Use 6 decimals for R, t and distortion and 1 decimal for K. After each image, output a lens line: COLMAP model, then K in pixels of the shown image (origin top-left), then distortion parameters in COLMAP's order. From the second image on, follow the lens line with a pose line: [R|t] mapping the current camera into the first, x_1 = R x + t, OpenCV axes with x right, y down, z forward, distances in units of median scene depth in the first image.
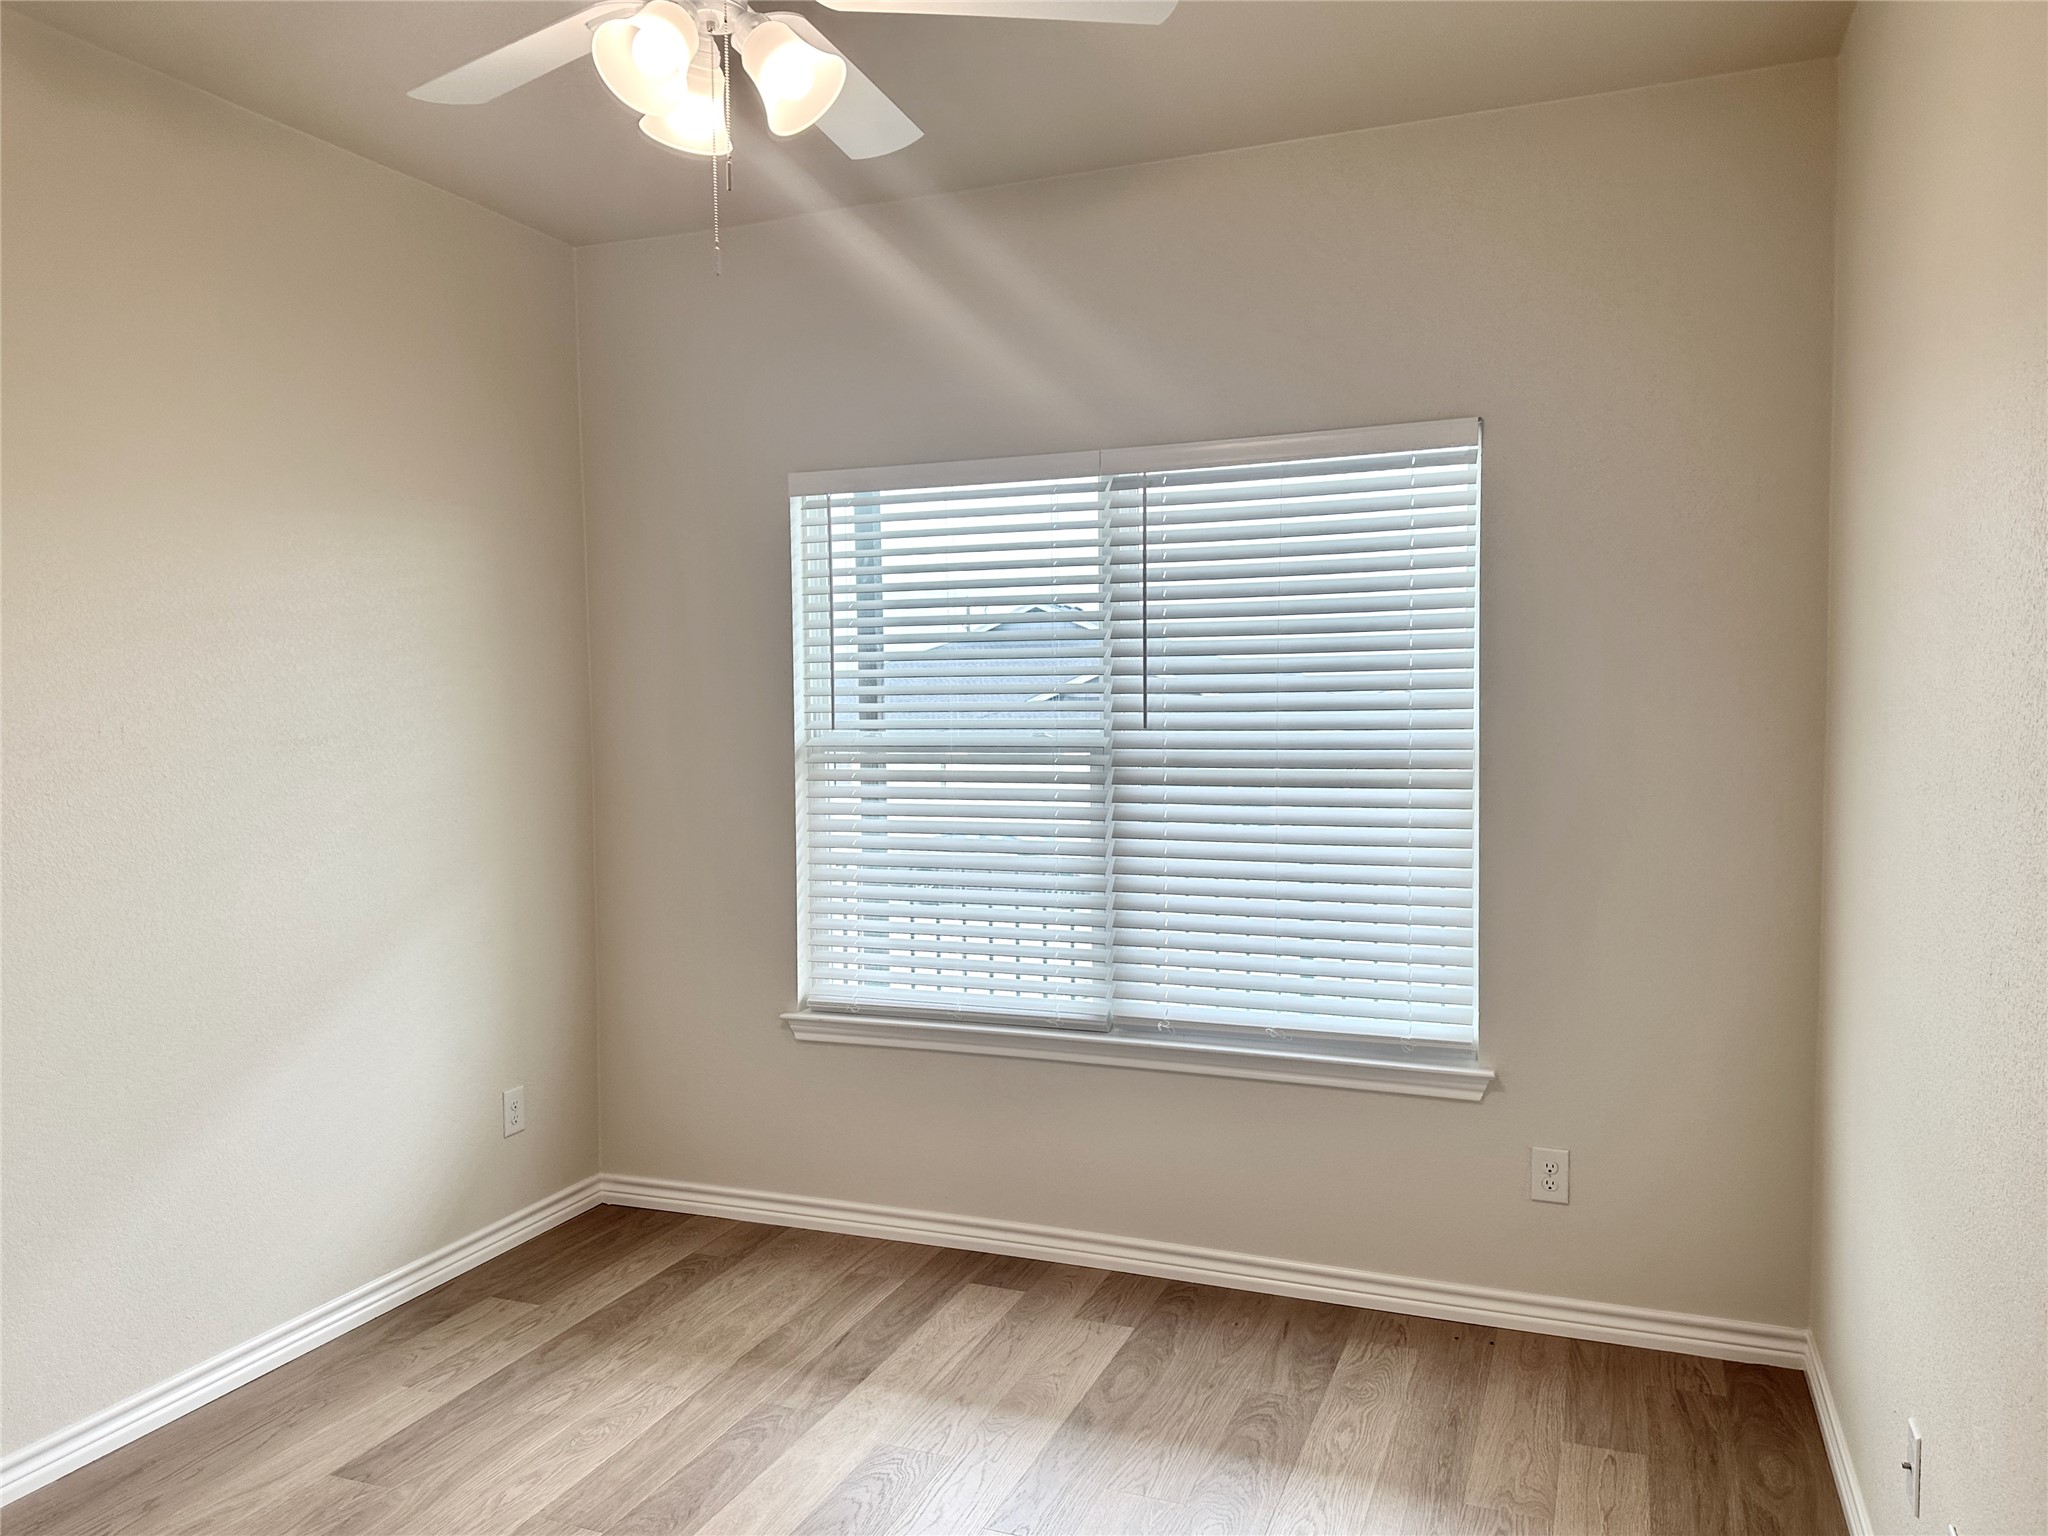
lens RADIAL K [[1445.7, 0, 1024.0], [0, 1445.7, 768.0], [0, 0, 1]] dist [0.106410, -0.125342]
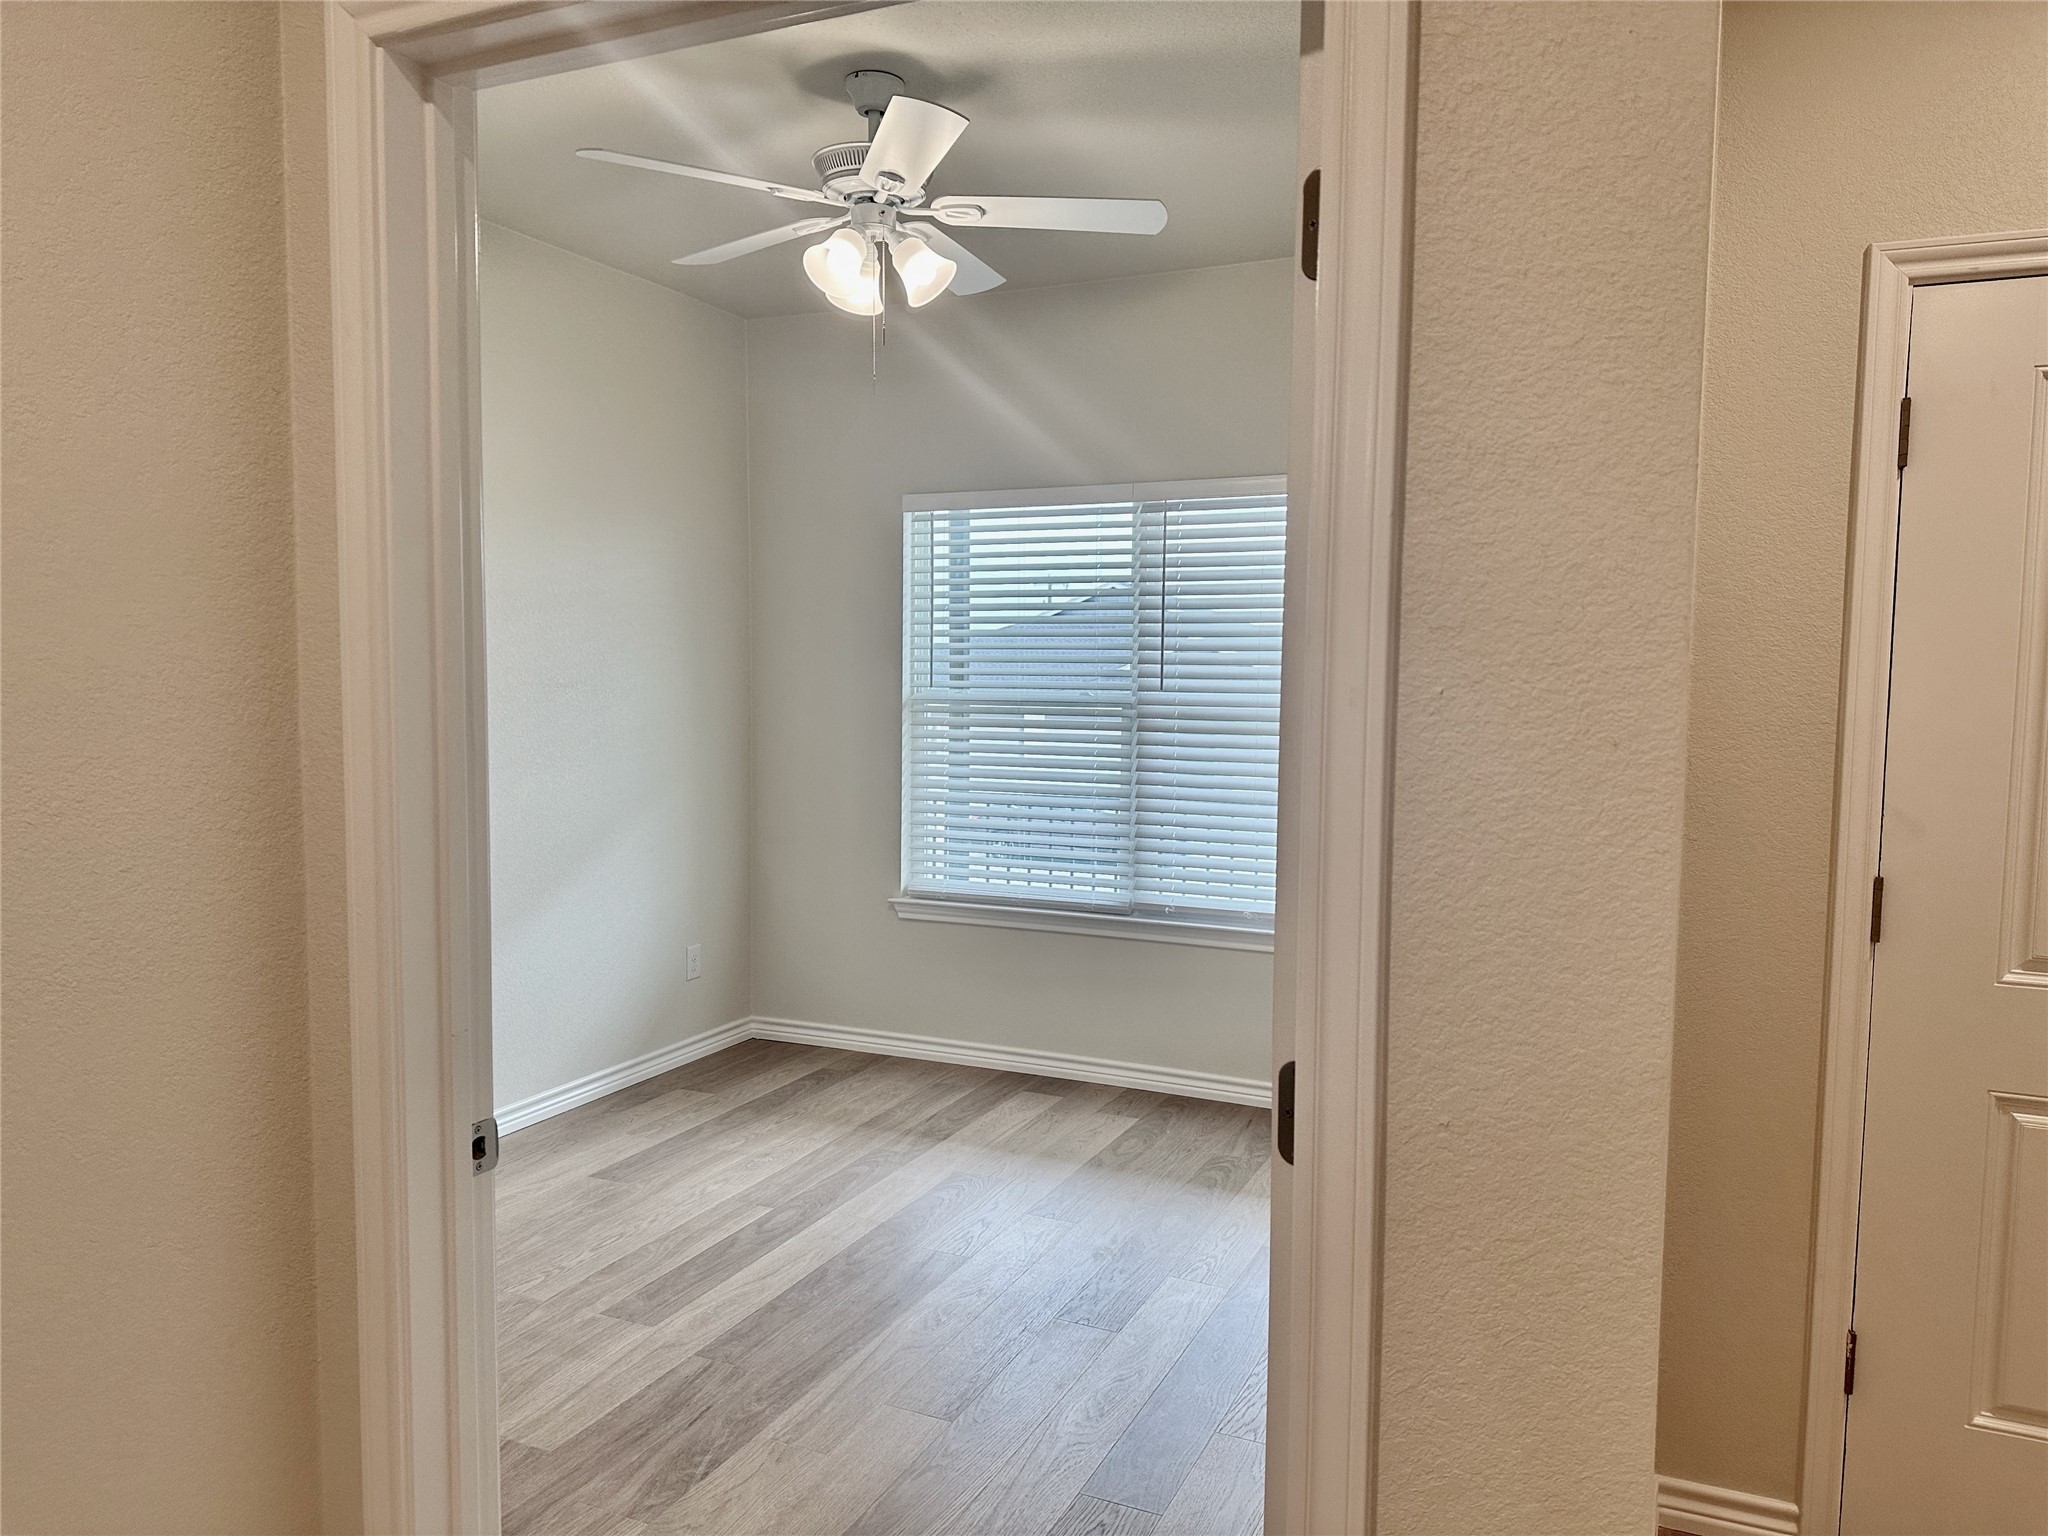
lens RADIAL K [[1390.4, 0, 1055.3], [0, 1390.4, 782.4], [0, 0, 1]] dist [0.068070, -0.000473]
pose [[0.999187, 0.024258, -0.032201, 0.028865], [-0.023398, 0.999367, 0.026812, 0.026514], [0.032831, -0.026037, 0.999122, -0.309467]]
